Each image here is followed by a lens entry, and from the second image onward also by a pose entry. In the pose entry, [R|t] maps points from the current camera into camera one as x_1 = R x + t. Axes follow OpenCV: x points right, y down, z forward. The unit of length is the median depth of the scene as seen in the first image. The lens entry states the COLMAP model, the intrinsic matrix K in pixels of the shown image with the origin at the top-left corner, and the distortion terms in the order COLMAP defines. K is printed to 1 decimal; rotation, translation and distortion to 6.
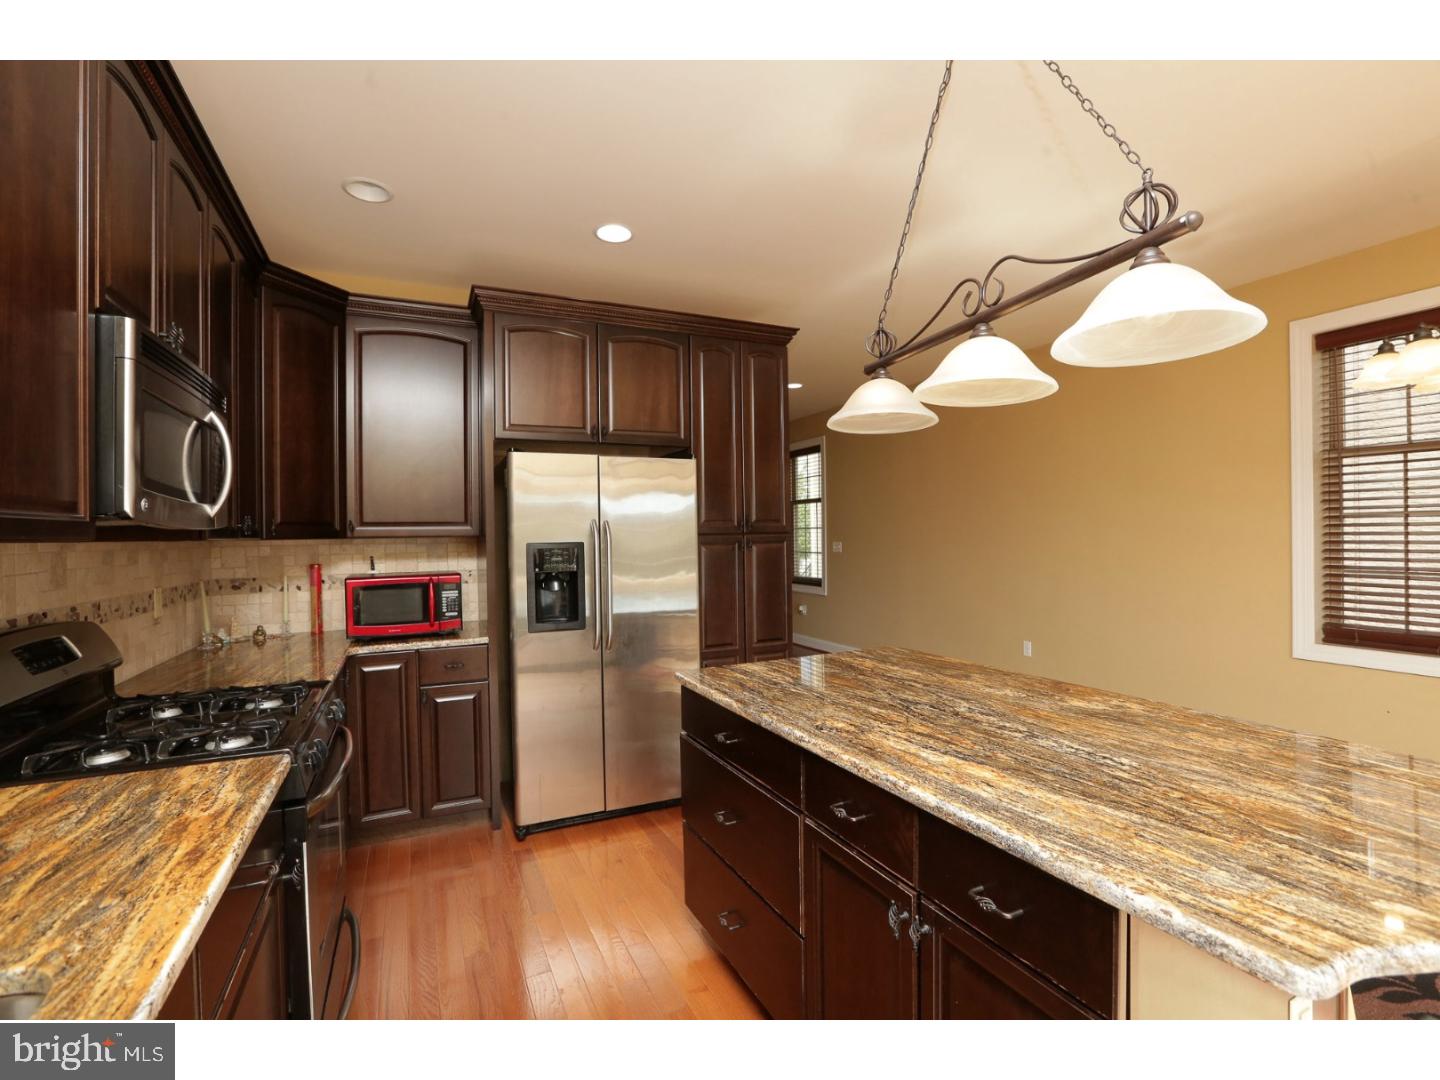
lens RADIAL K [[656.8, 0, 719.6], [0, 656.8, 535.7], [0, 0, 1]] dist [-0.049986, 0.016191]
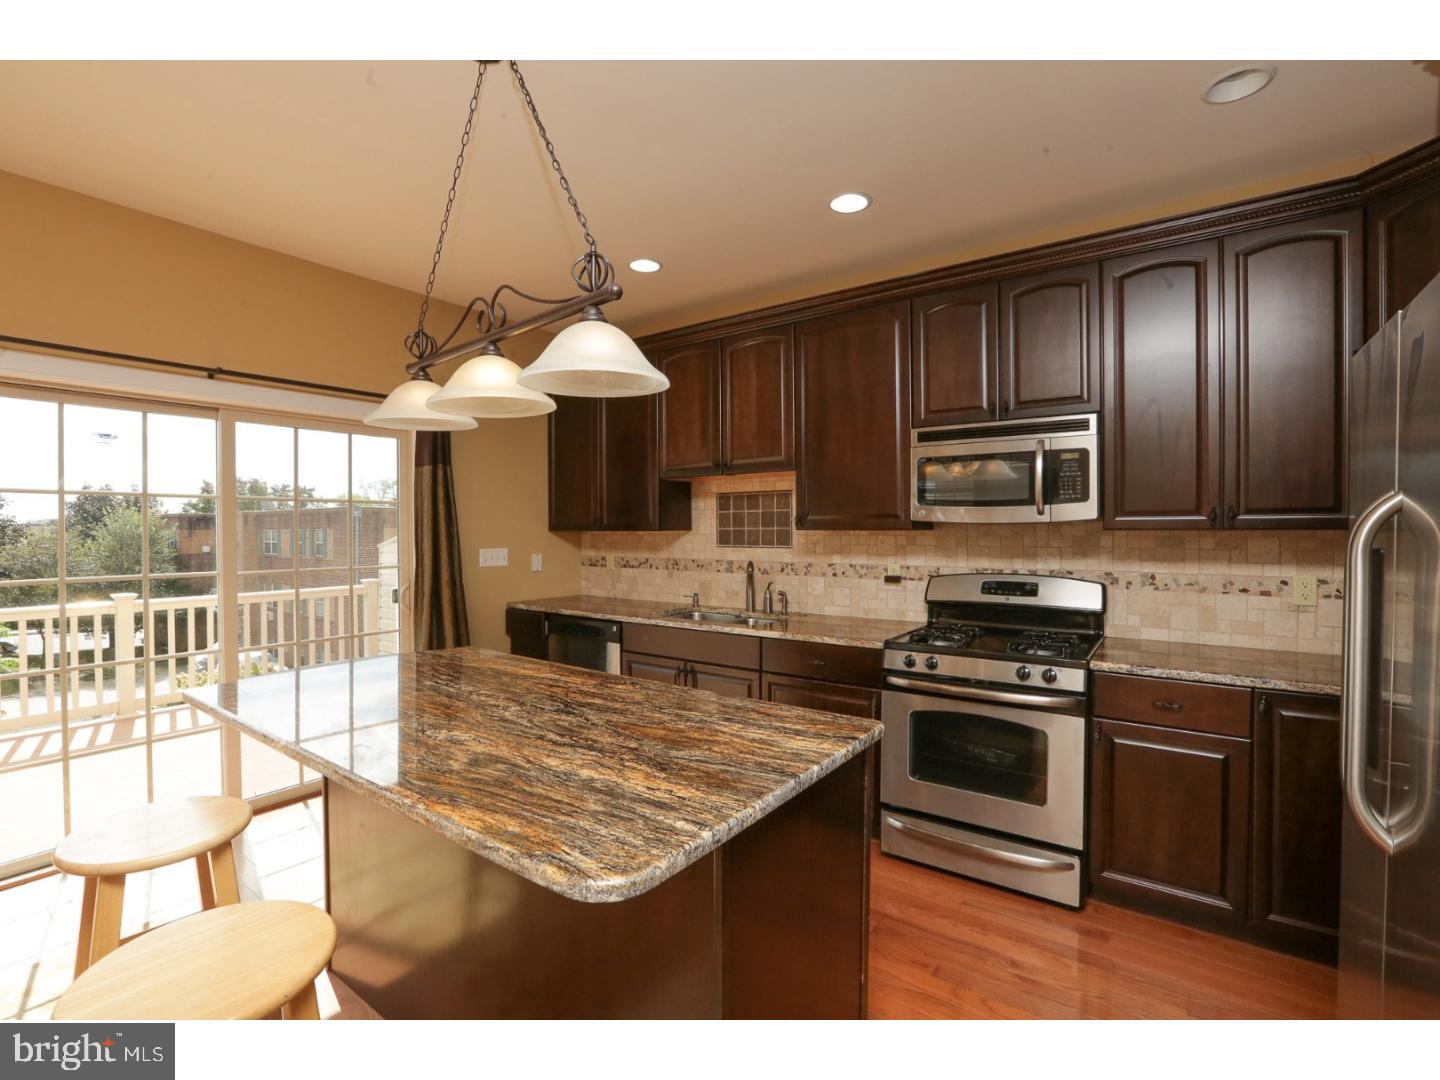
lens RADIAL K [[656.8, 0, 719.6], [0, 656.8, 535.7], [0, 0, 1]] dist [-0.049986, 0.016191]
pose [[-0.876903, 0.021692, -0.480178, 0.727507], [0.014836, 0.999727, 0.018070, -0.024510], [0.480438, 0.008722, -0.876985, 2.594313]]
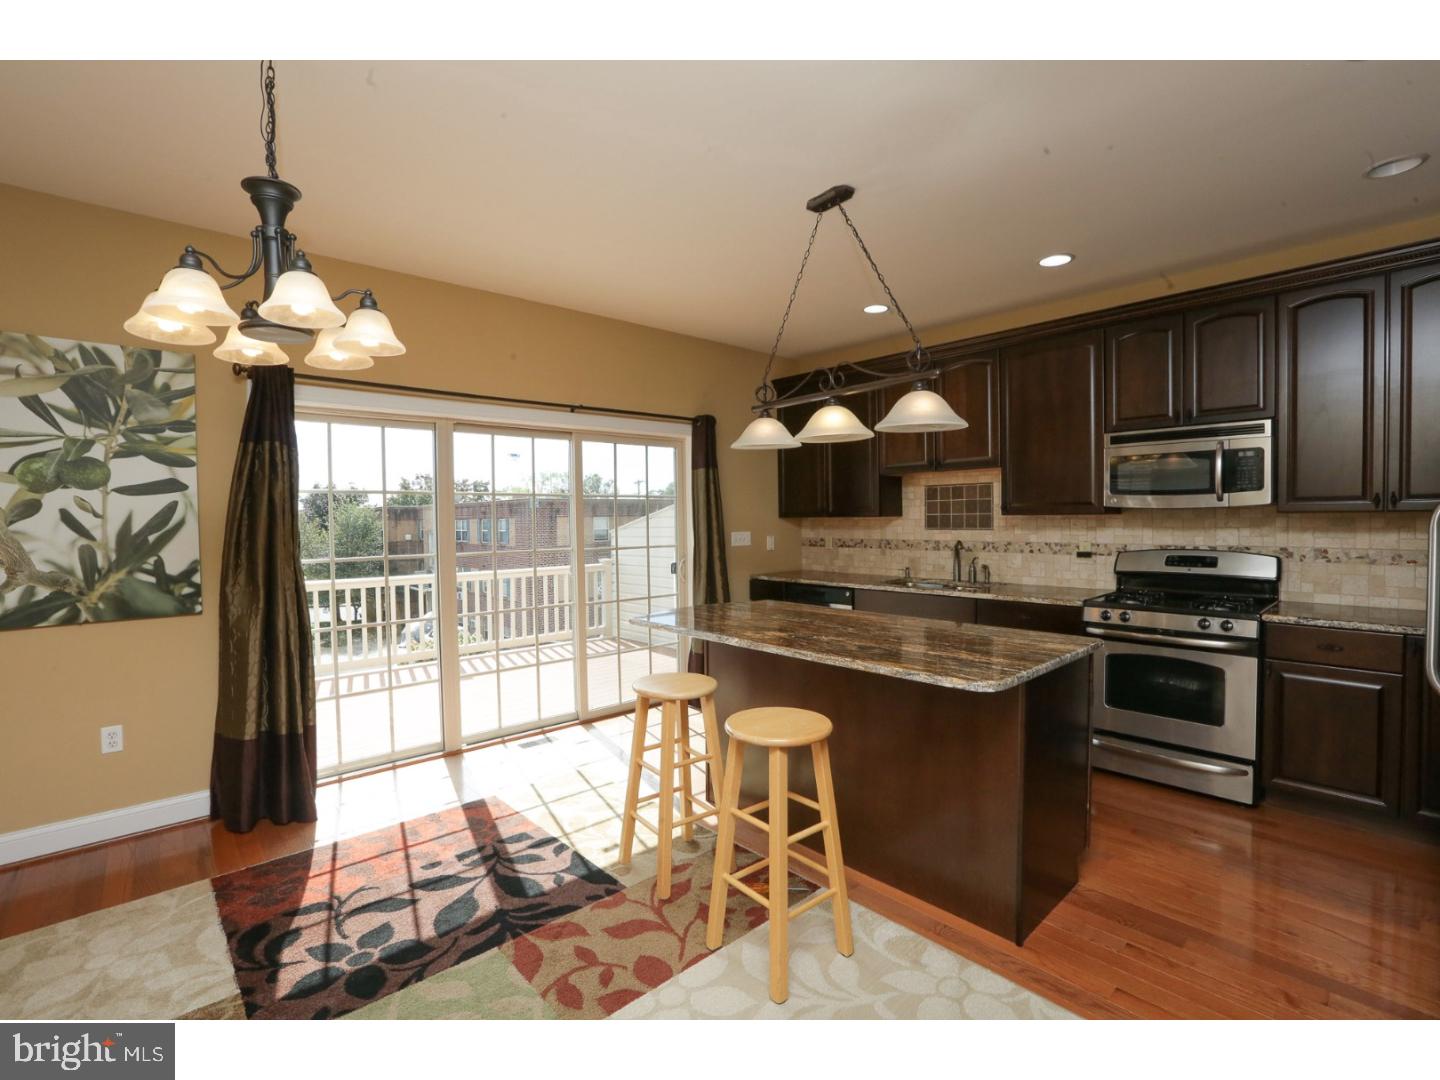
lens RADIAL K [[646.7, 0, 731.0], [0, 646.7, 535.8], [0, 0, 1]] dist [-0.027520, 0.006809]
pose [[-0.954320, 0.034332, -0.296808, 1.421220], [0.025296, 0.999094, 0.034230, -0.036227], [0.297714, 0.025158, -0.954324, 3.095370]]
